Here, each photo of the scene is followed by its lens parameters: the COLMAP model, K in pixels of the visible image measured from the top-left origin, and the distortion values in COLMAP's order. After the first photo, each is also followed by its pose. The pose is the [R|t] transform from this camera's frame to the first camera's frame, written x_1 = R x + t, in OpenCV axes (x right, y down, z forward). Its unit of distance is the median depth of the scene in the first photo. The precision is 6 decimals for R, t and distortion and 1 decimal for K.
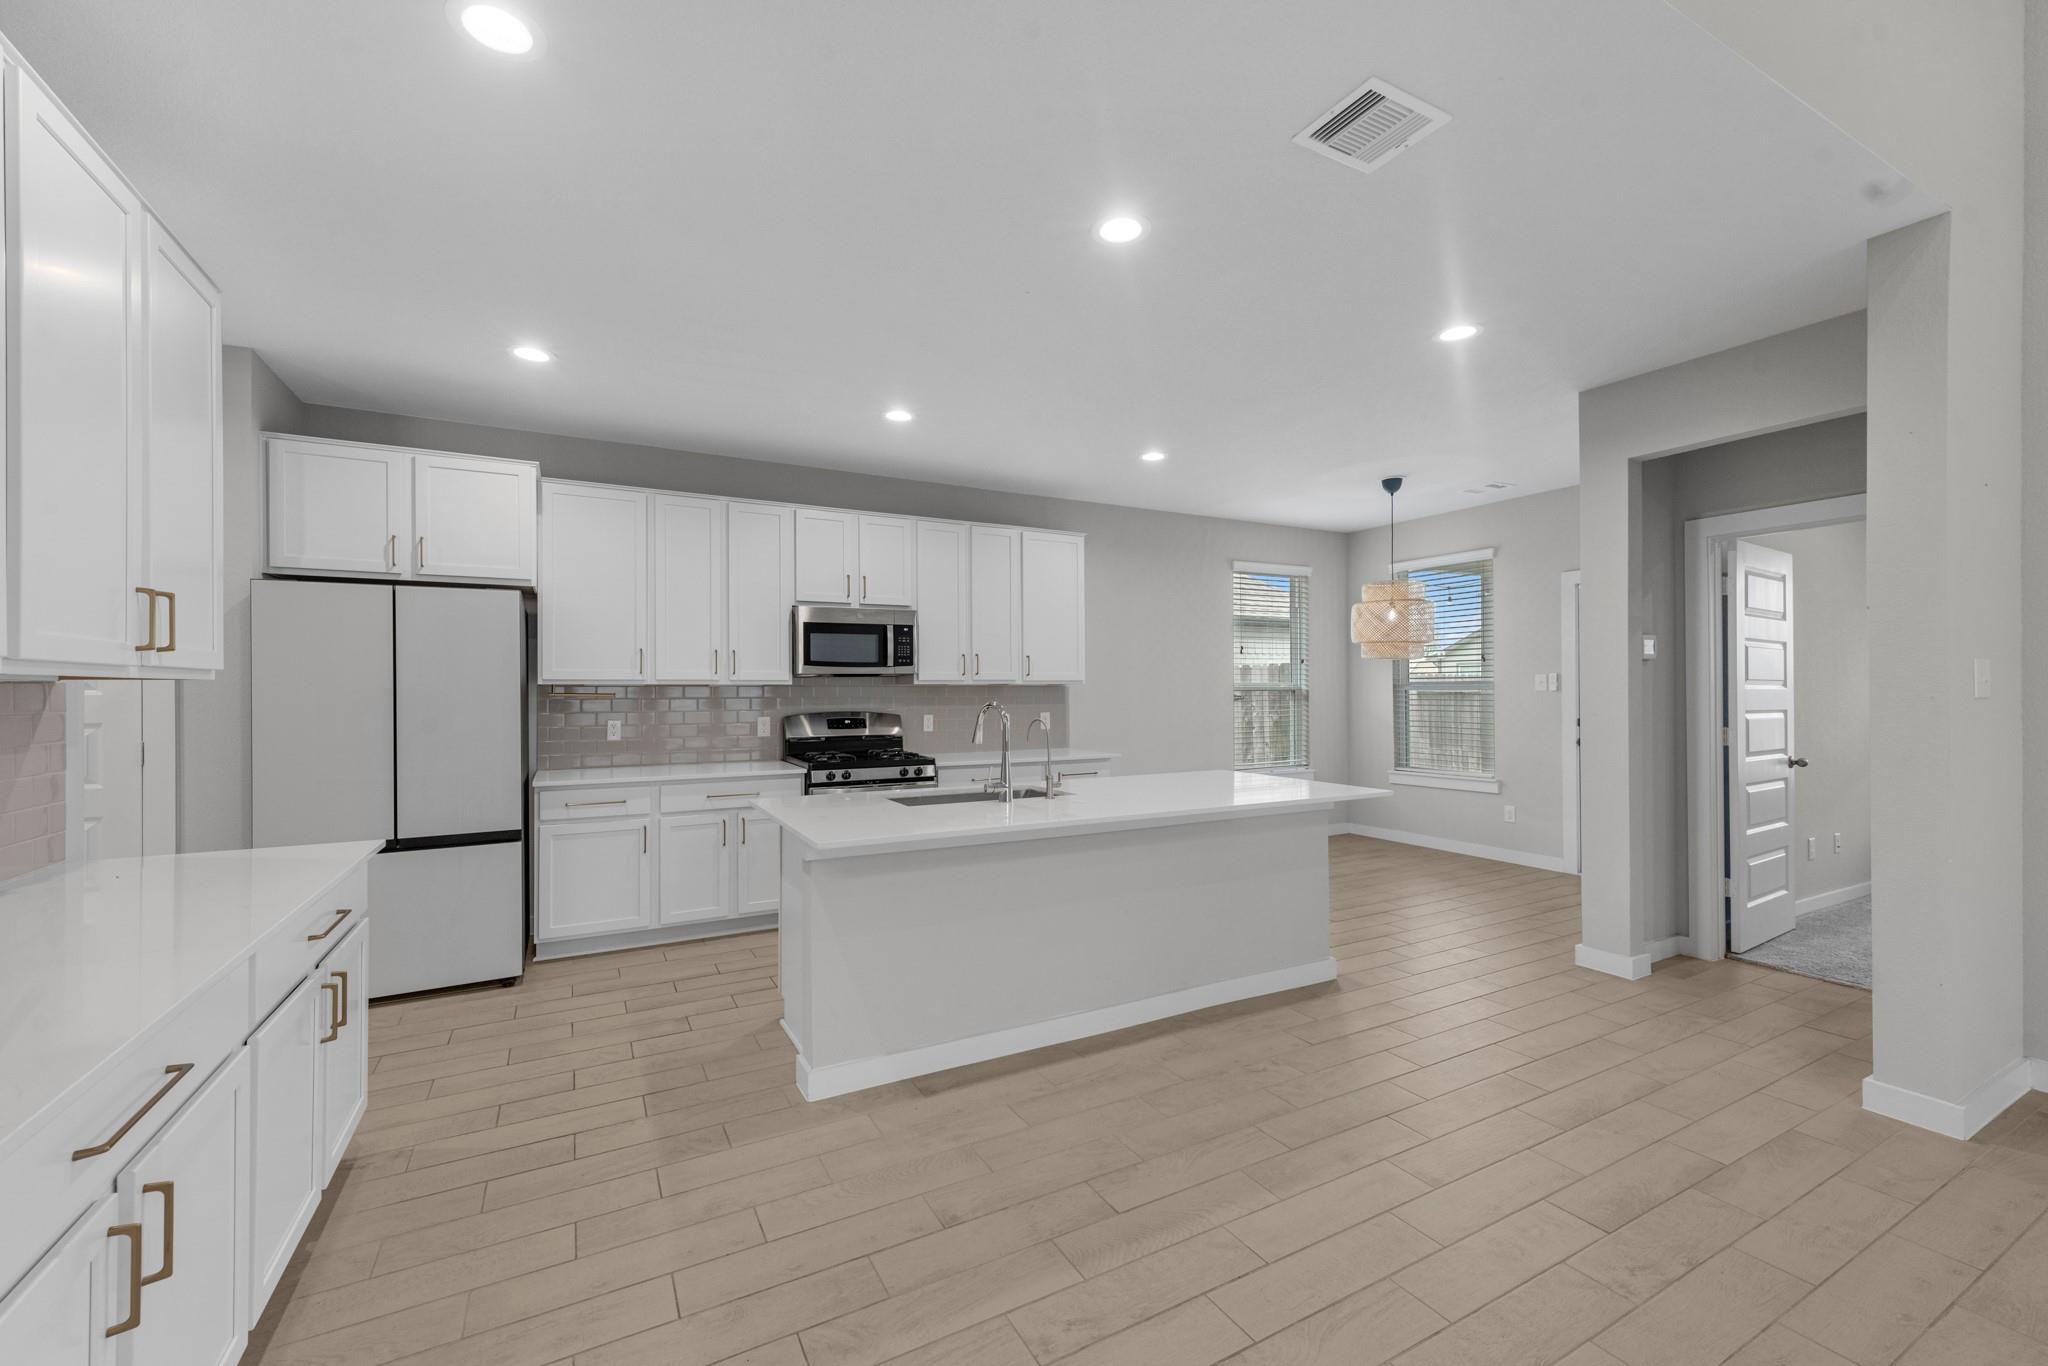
lens RADIAL K [[825.2, 0, 1020.7], [0, 825.2, 690.6], [0, 0, 1]] dist [0.003906, 0.000928]
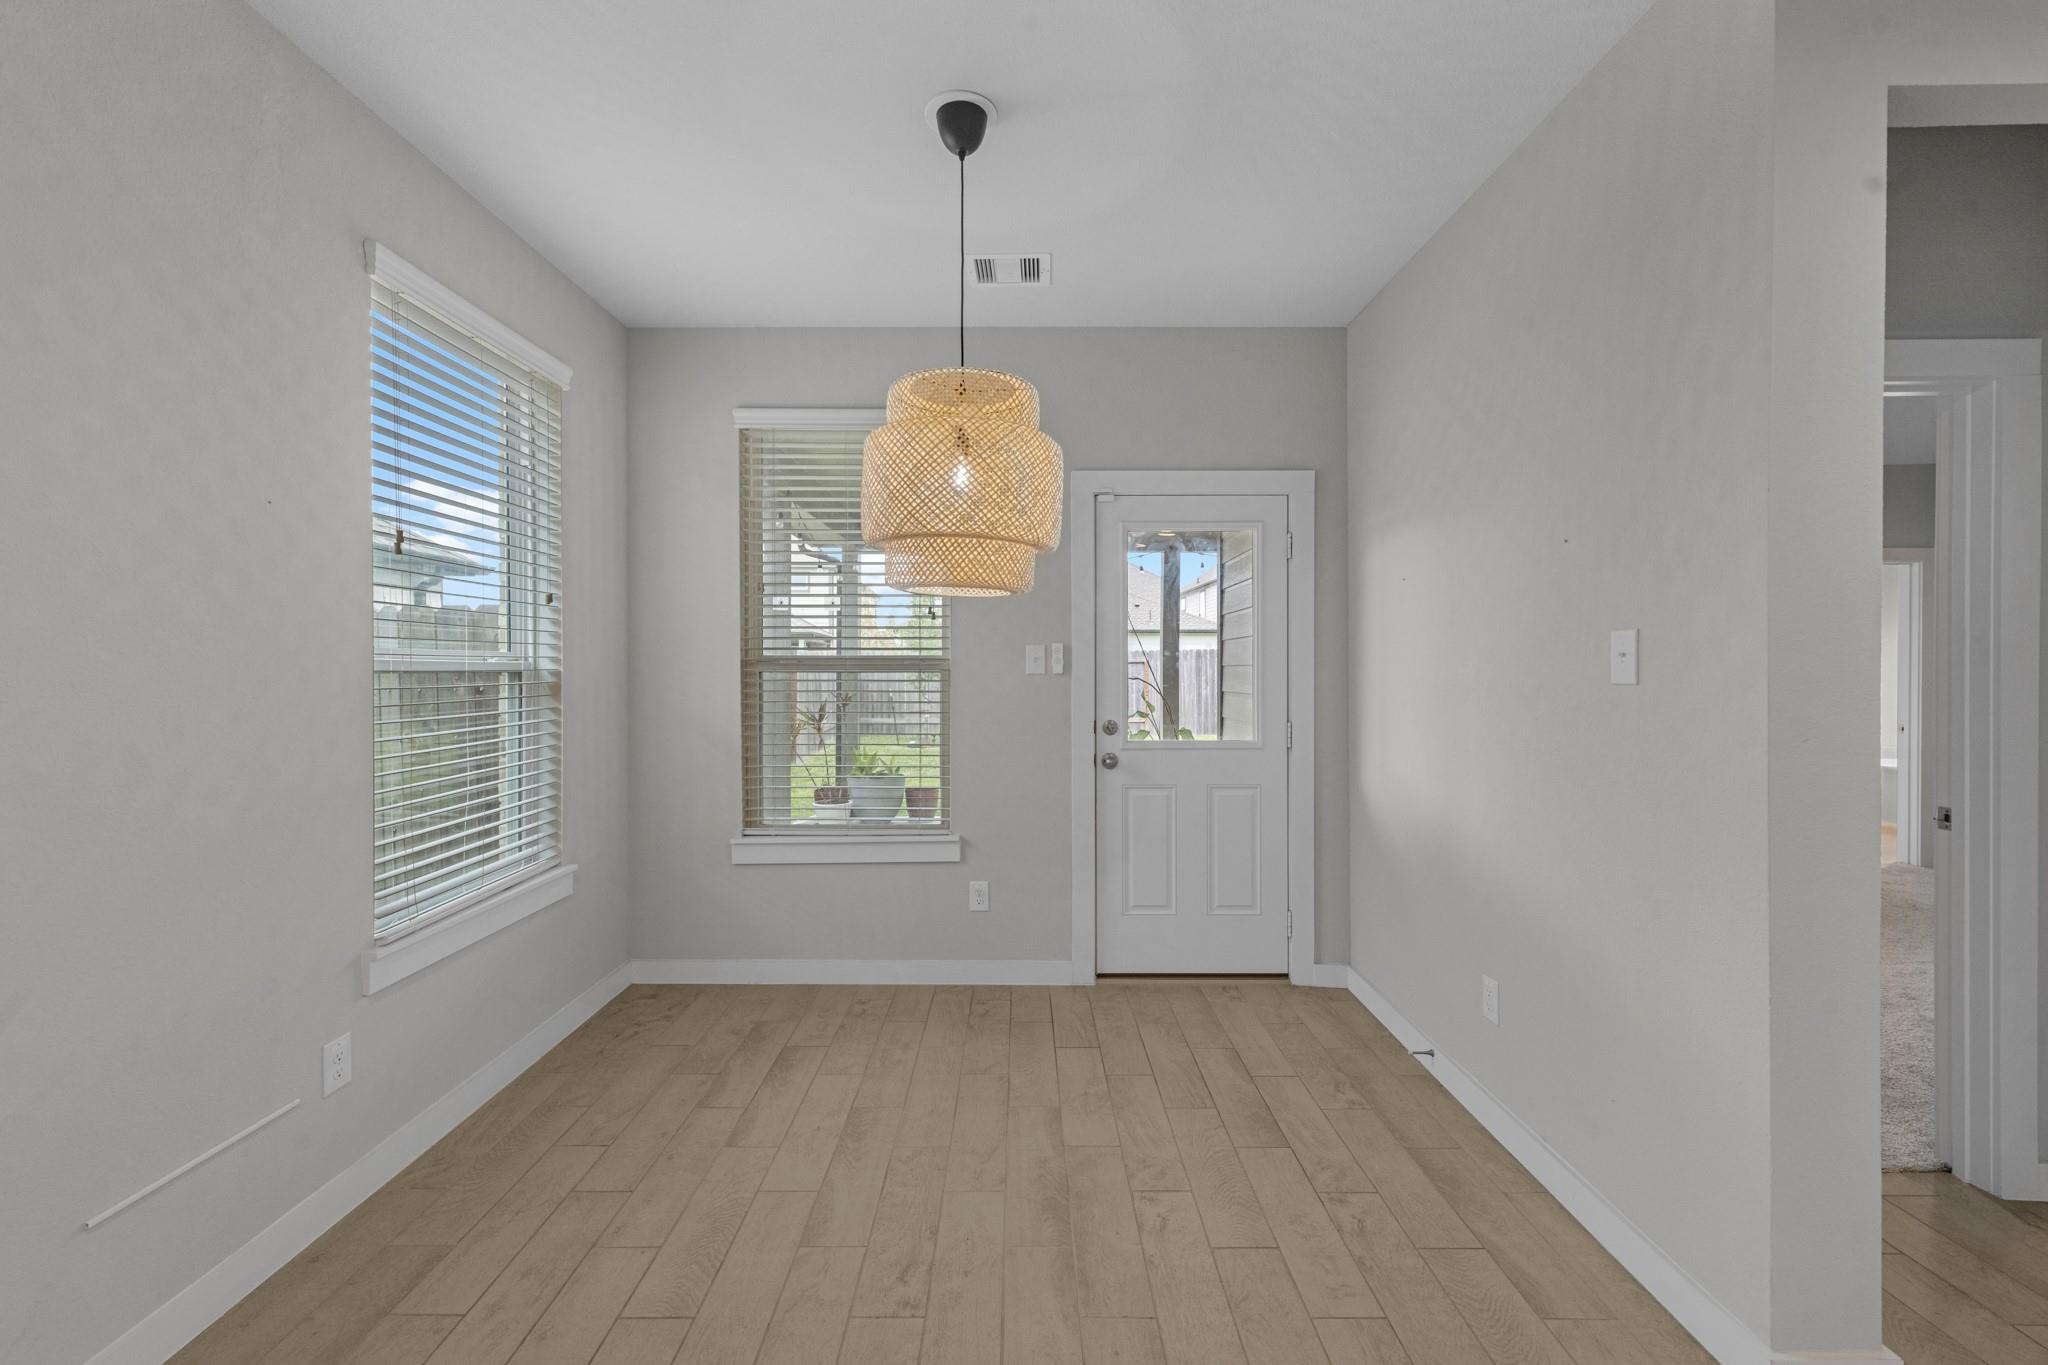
lens RADIAL K [[825.2, 0, 1008.3], [0, 825.2, 672.9], [0, 0, 1]] dist [0.003906, 0.000928]
pose [[0.471871, 0.000693, 0.881667, 0.135428], [-0.001240, 0.999999, -0.000122, -0.000220], [-0.881667, -0.001036, 0.471871, 0.877013]]
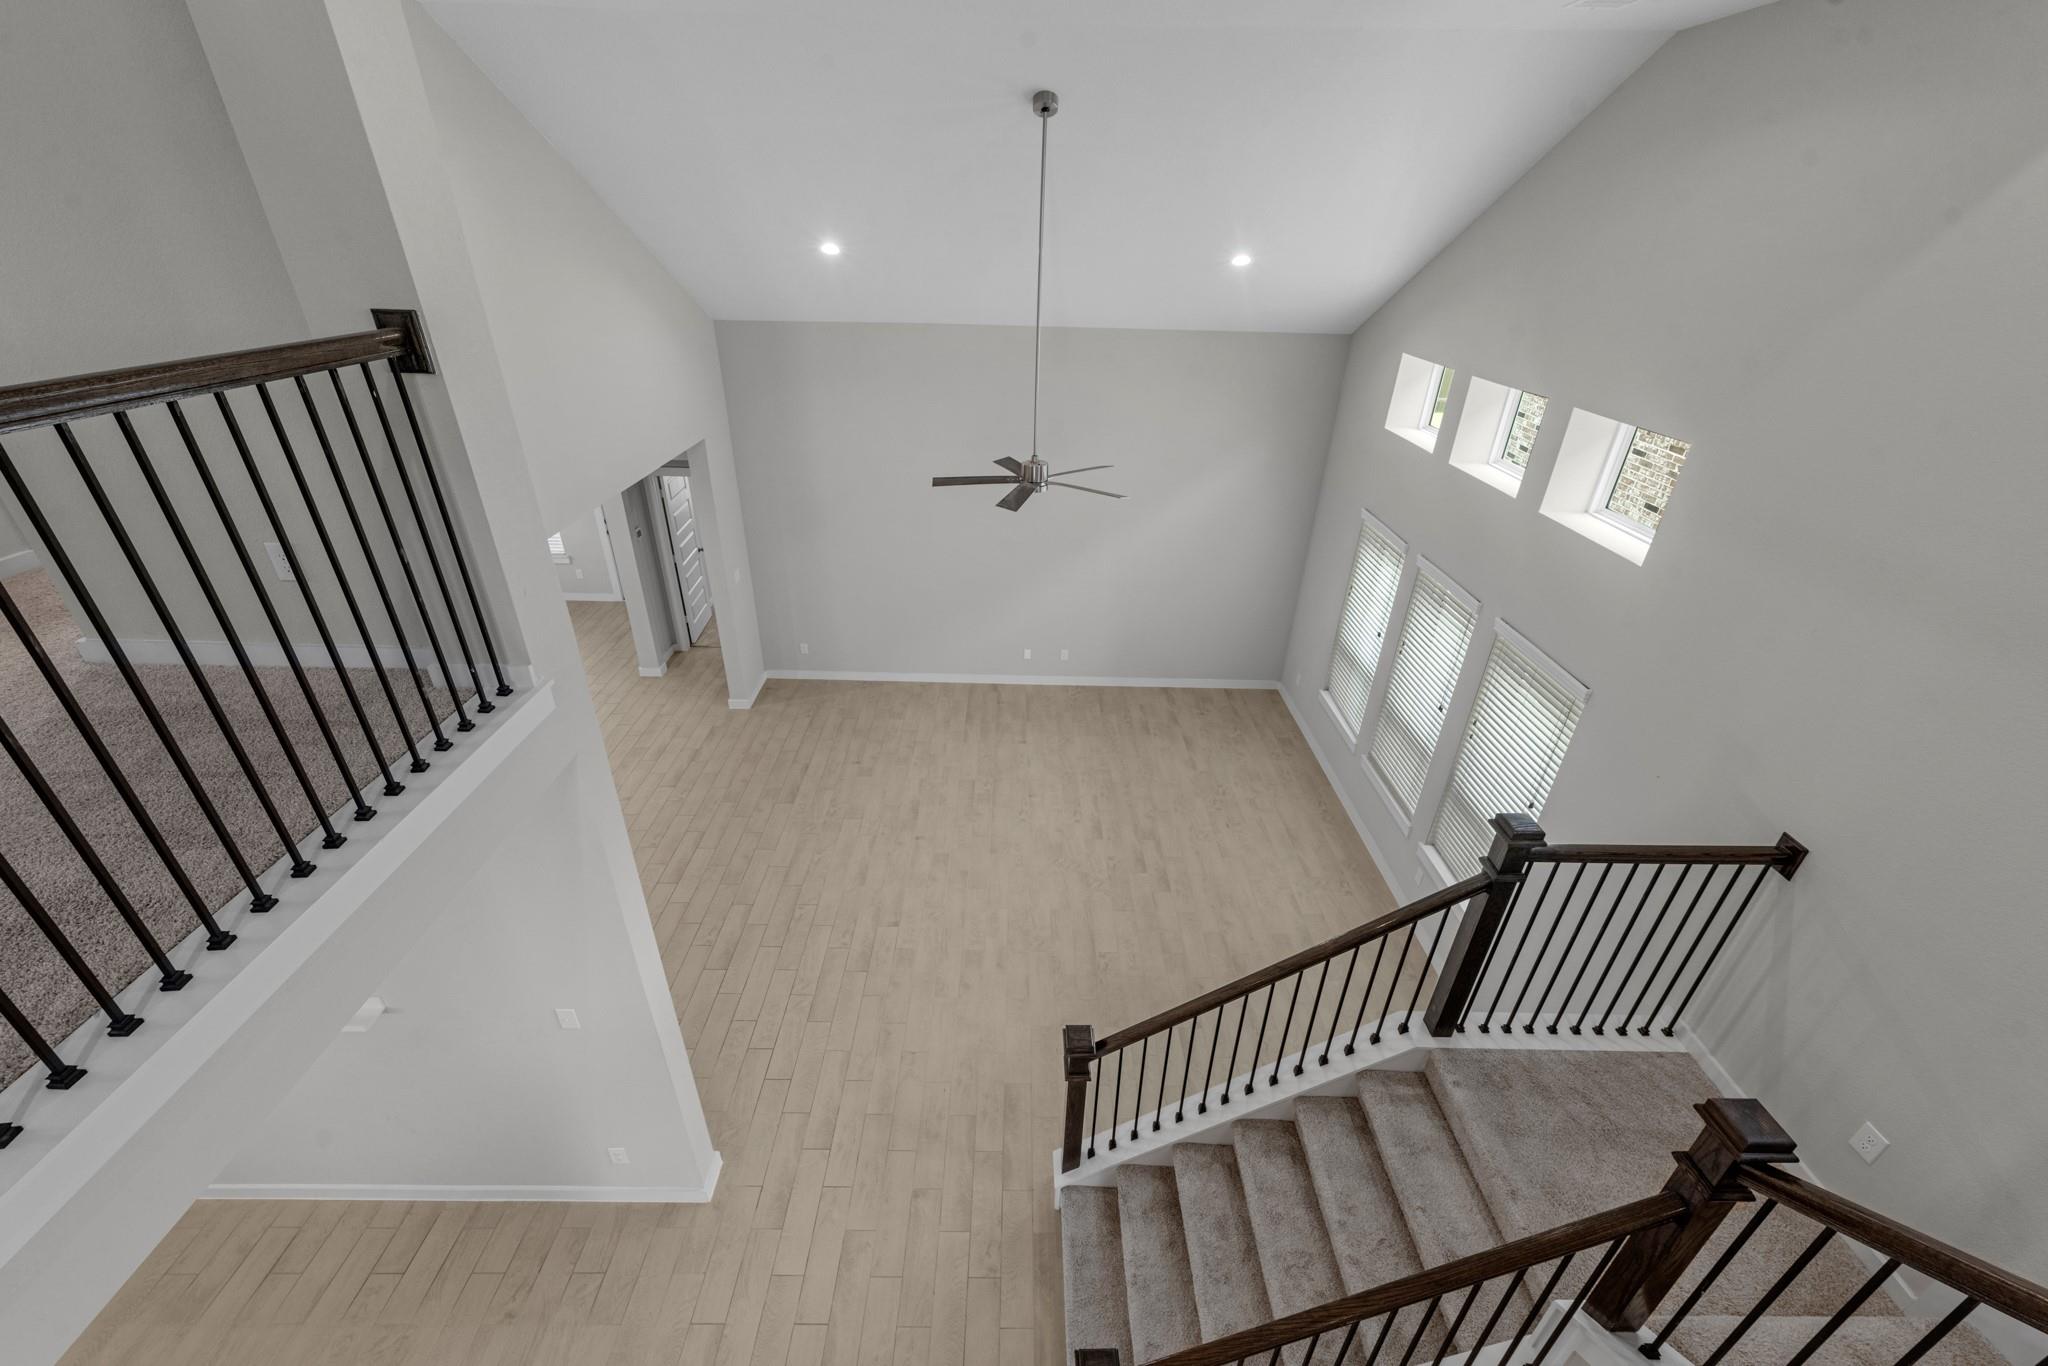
lens RADIAL K [[825.2, 0, 1022.4], [0, 825.2, 671.7], [0, 0, 1]] dist [0.003906, 0.000928]
pose [[0.475435, -0.411614, 0.777519, -0.478630], [-0.023086, 0.877653, 0.478741, -0.631799], [-0.879448, -0.245560, 0.407765, -0.688048]]
